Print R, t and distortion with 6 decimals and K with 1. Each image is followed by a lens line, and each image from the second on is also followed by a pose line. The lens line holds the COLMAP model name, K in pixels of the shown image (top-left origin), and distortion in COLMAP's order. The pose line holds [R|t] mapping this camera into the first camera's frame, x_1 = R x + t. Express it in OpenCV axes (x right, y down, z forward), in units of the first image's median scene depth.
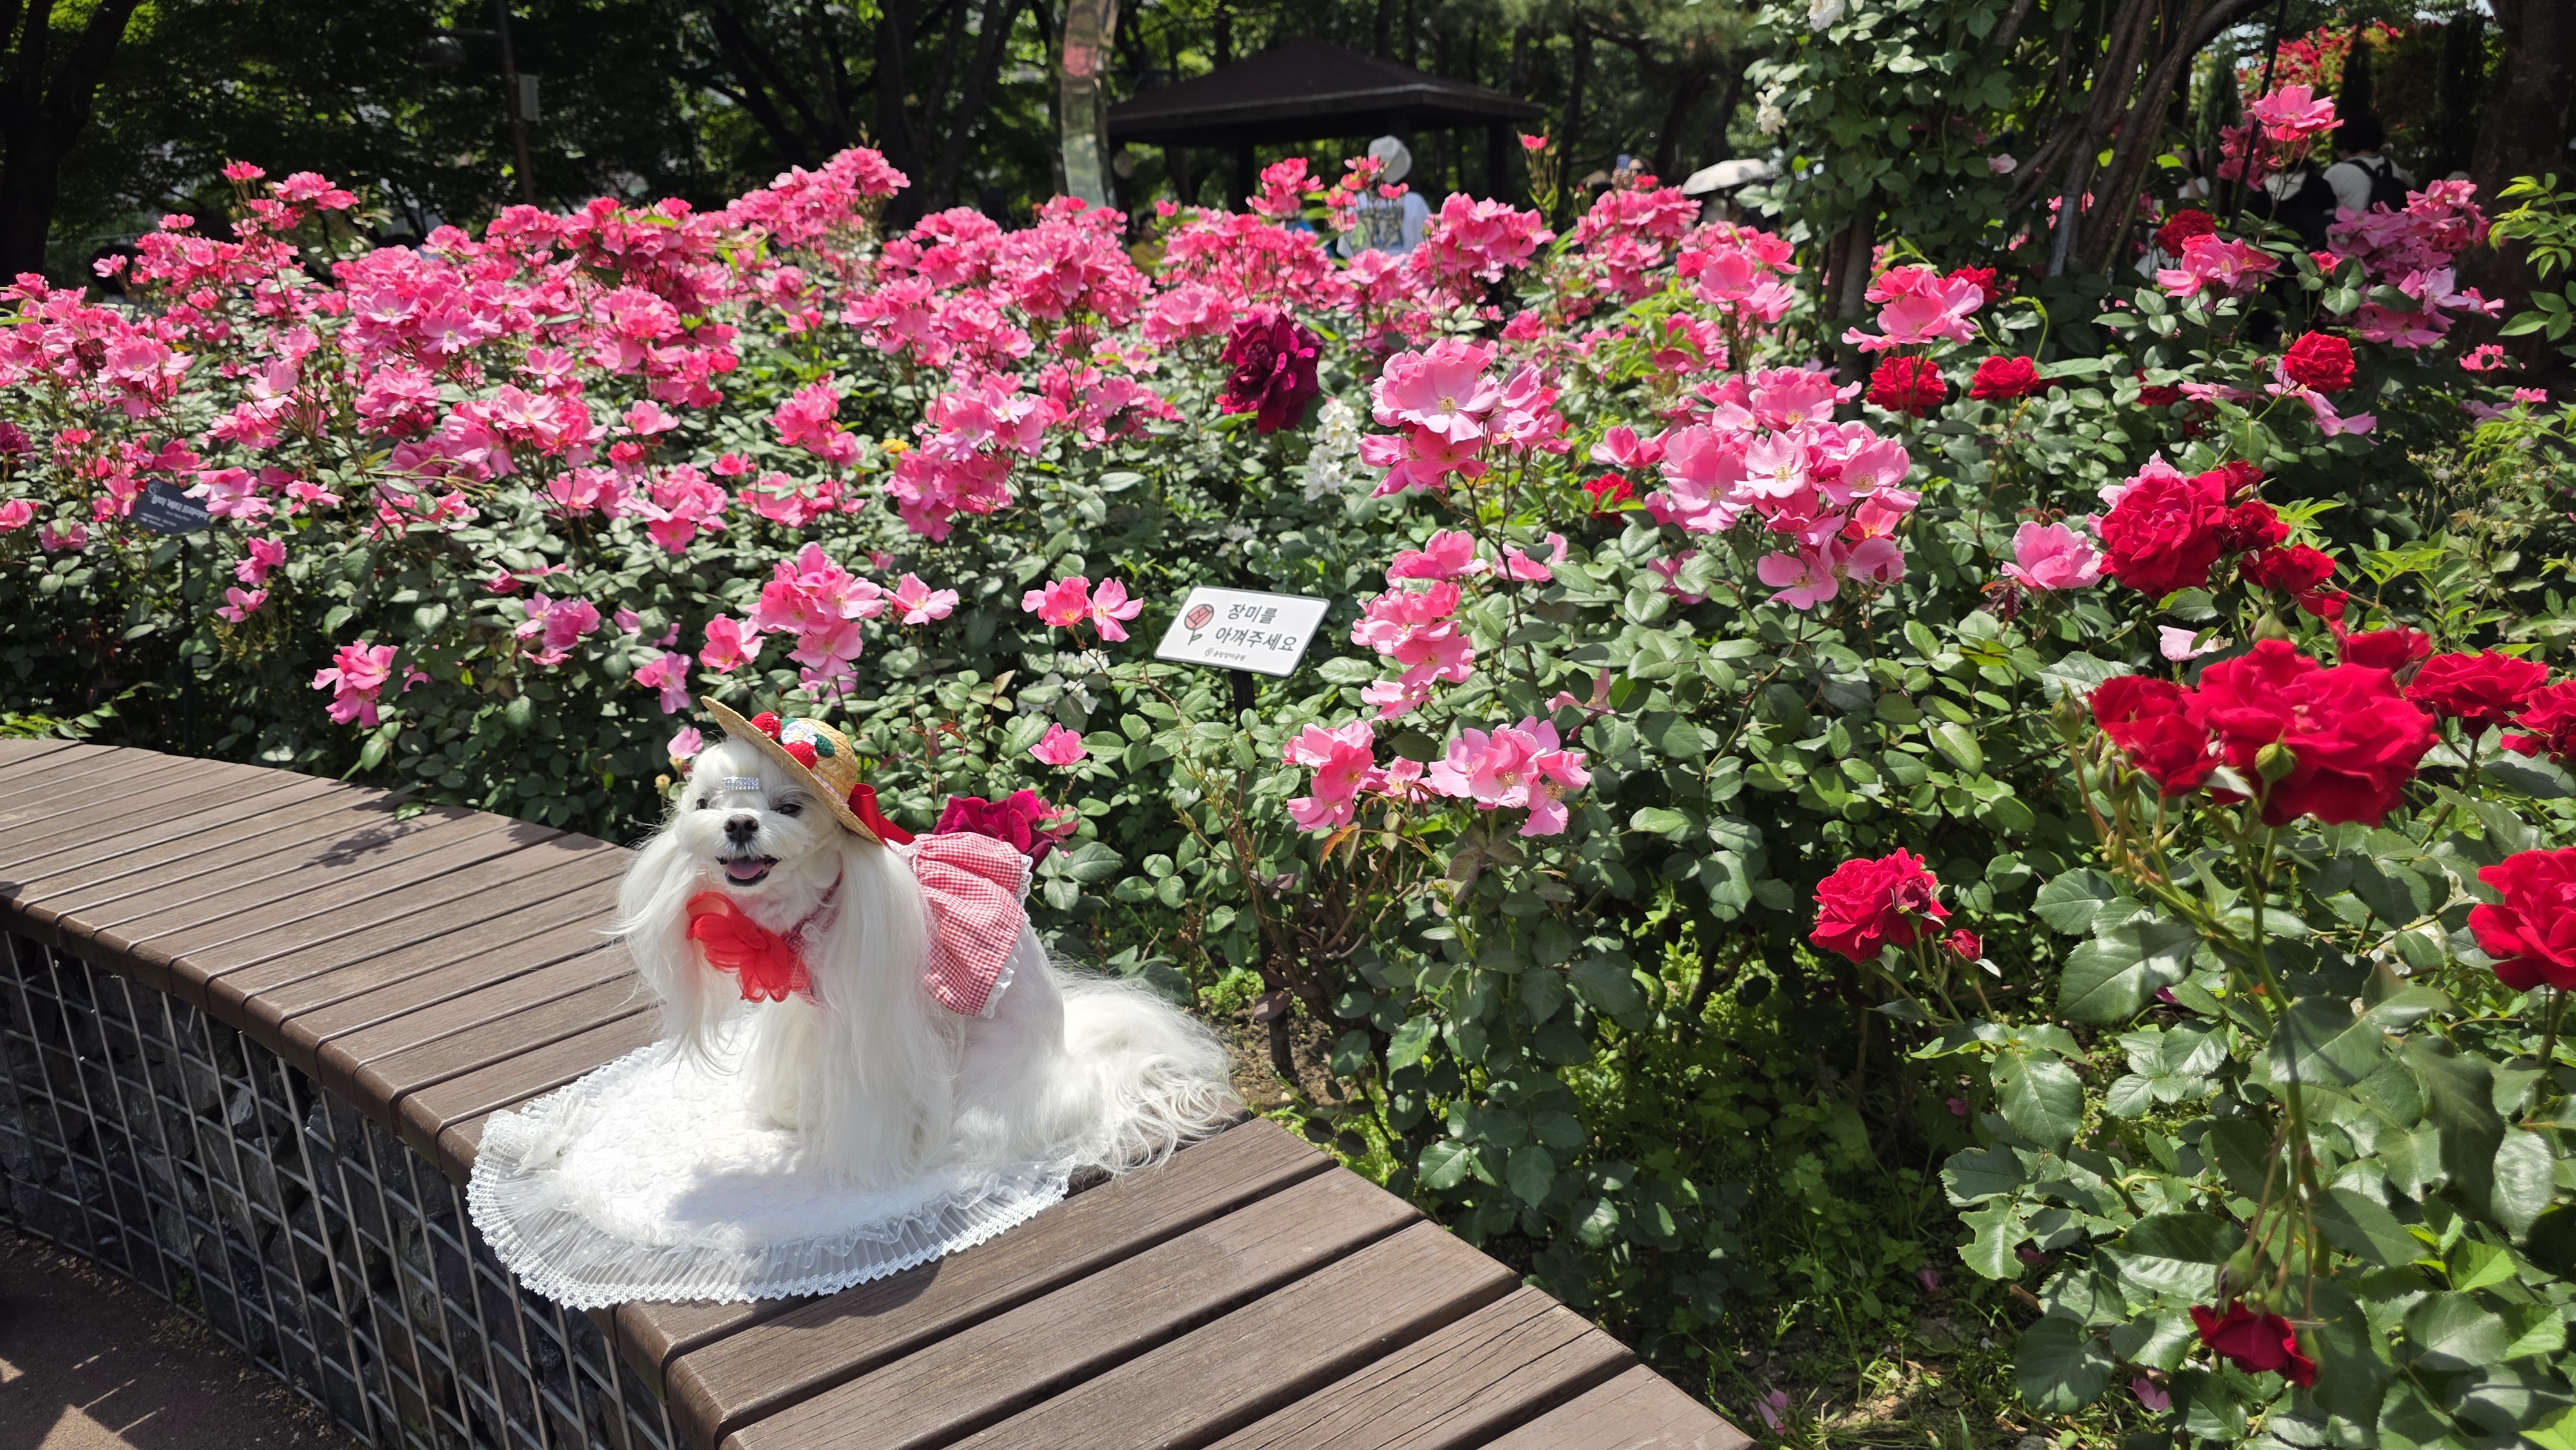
lens RADIAL K [[1832.0, 0, 1288.0], [0, 1832.0, 725.0], [0, 0, 1]] dist [0.025479, -0.005900]
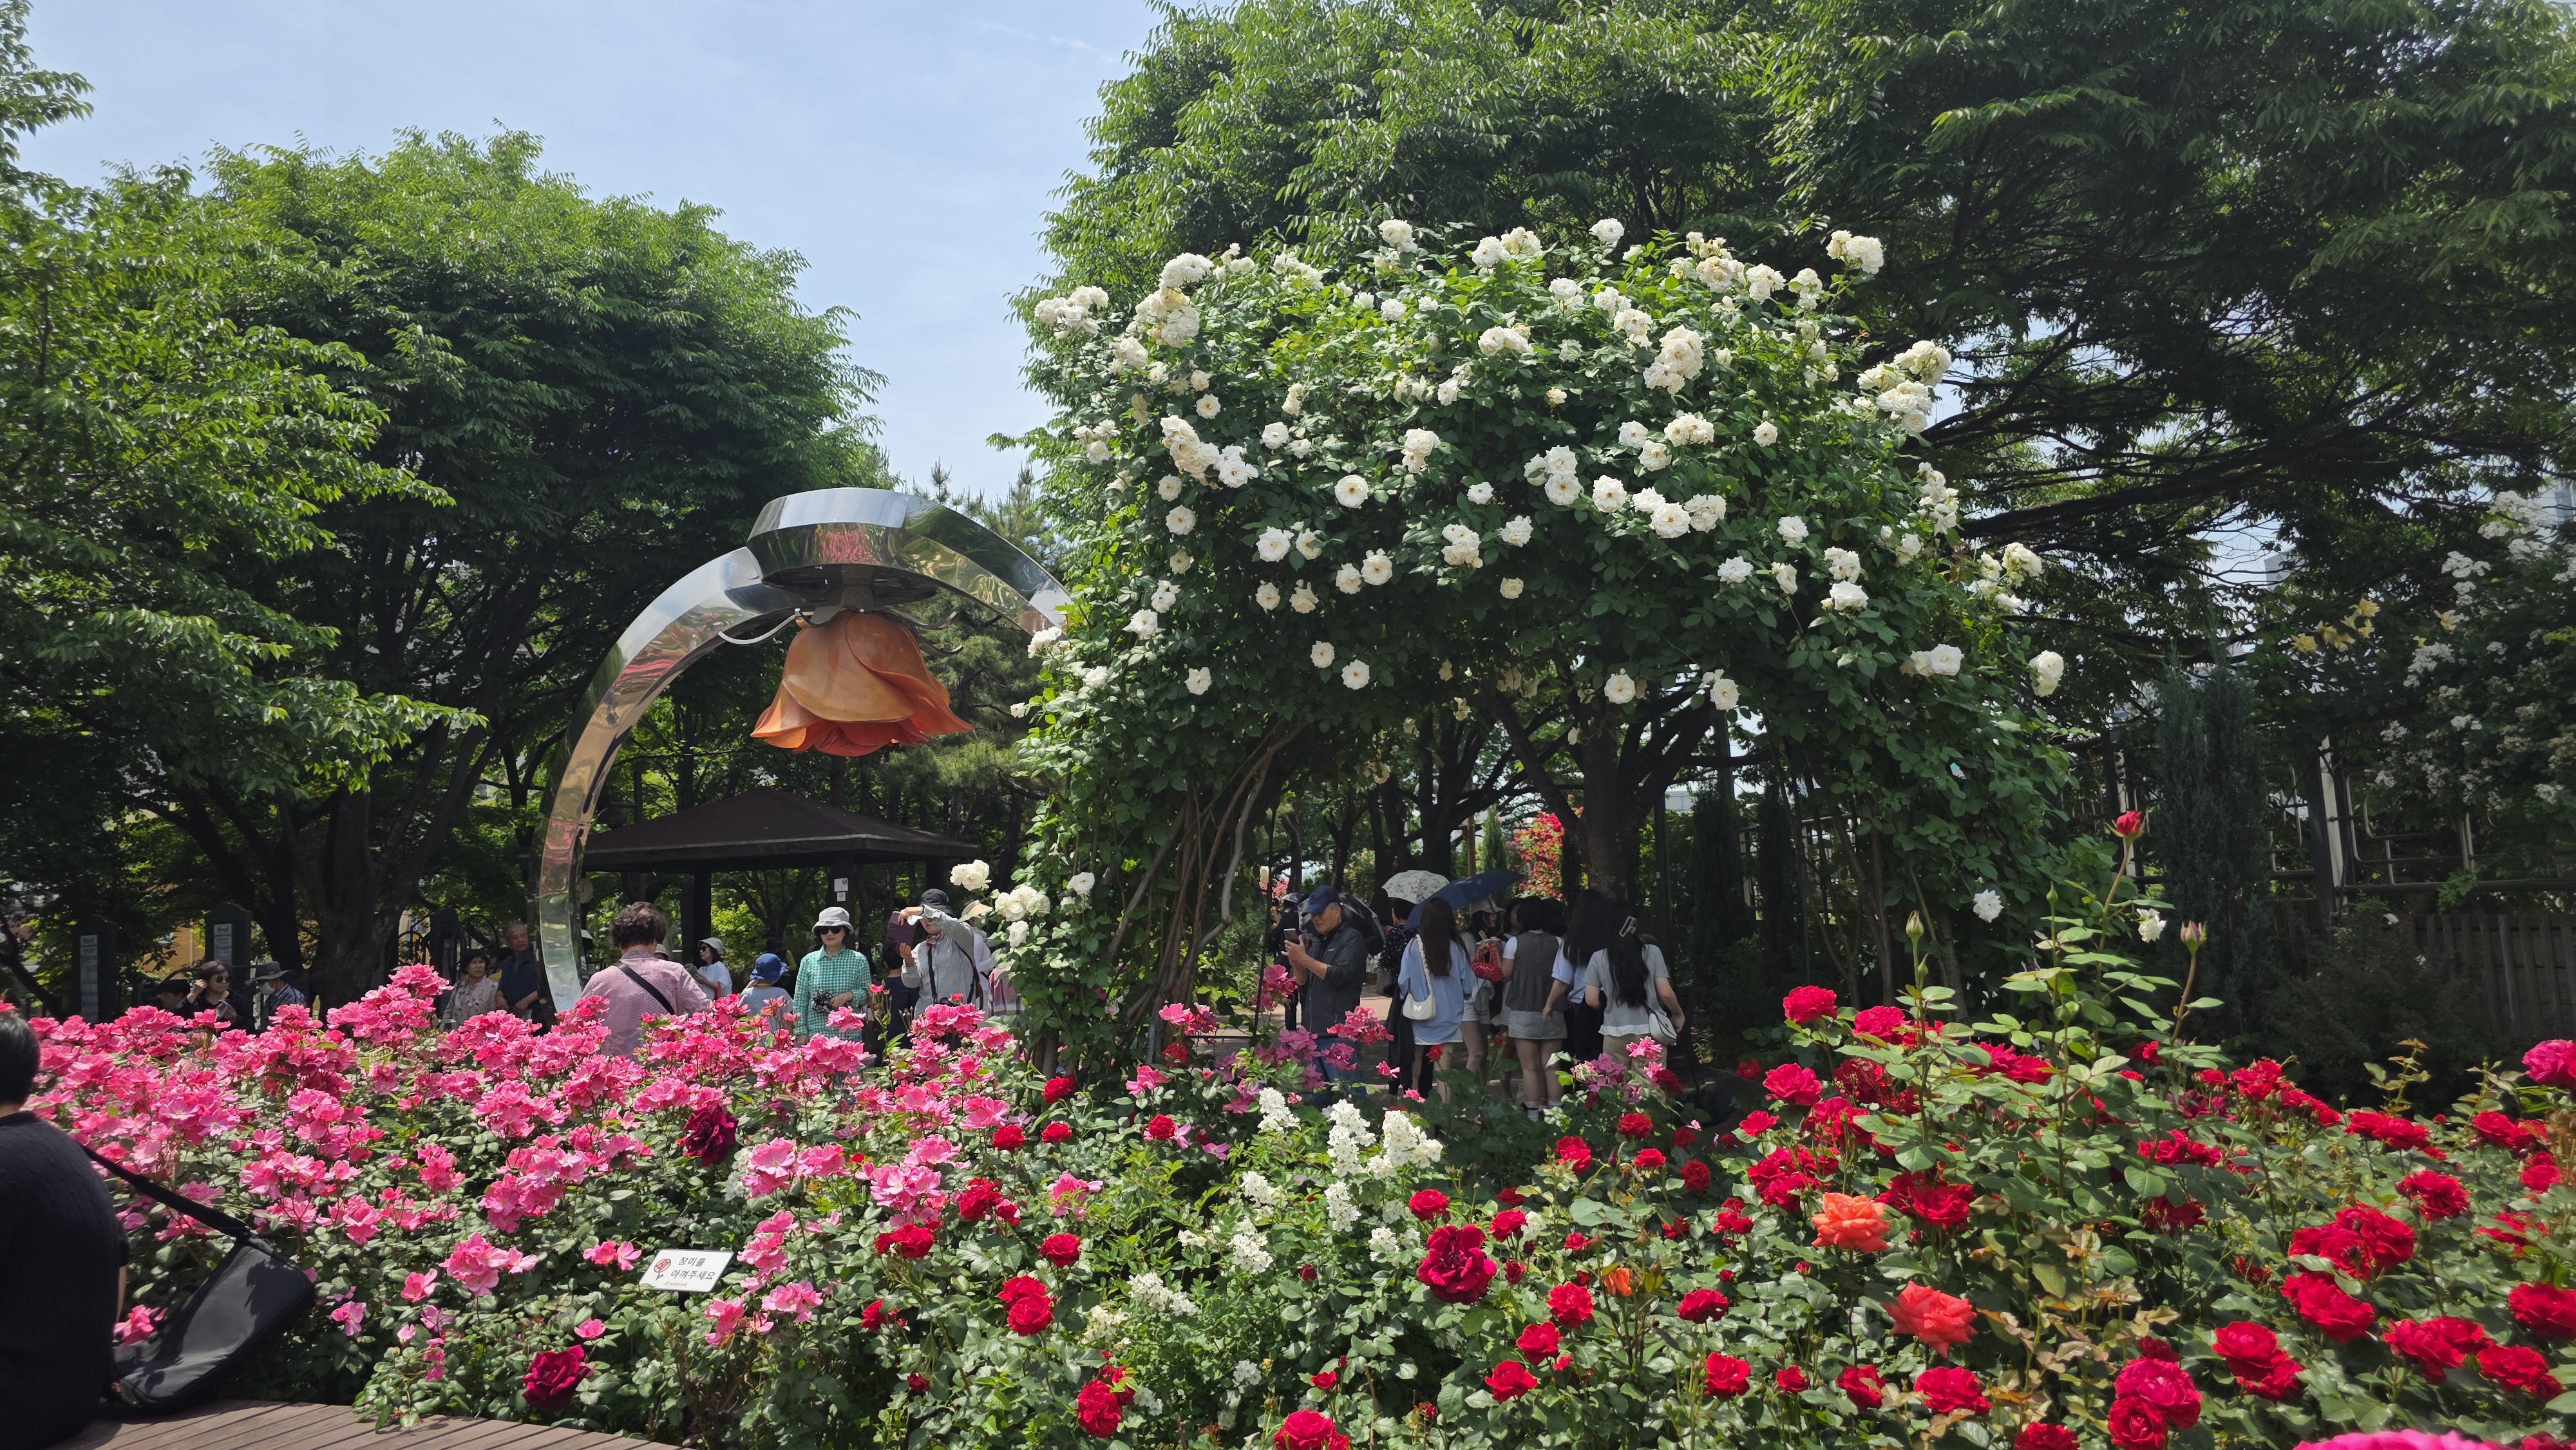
lens RADIAL K [[1886.1, 0, 1288.0], [0, 1886.1, 725.0], [0, 0, 1]] dist [0.184144, -0.207865]
pose [[0.961943, 0.042356, 0.269948, 0.010397], [0.055597, 0.936910, -0.345122, 0.142610], [-0.267534, 0.346996, 0.898899, -1.166018]]
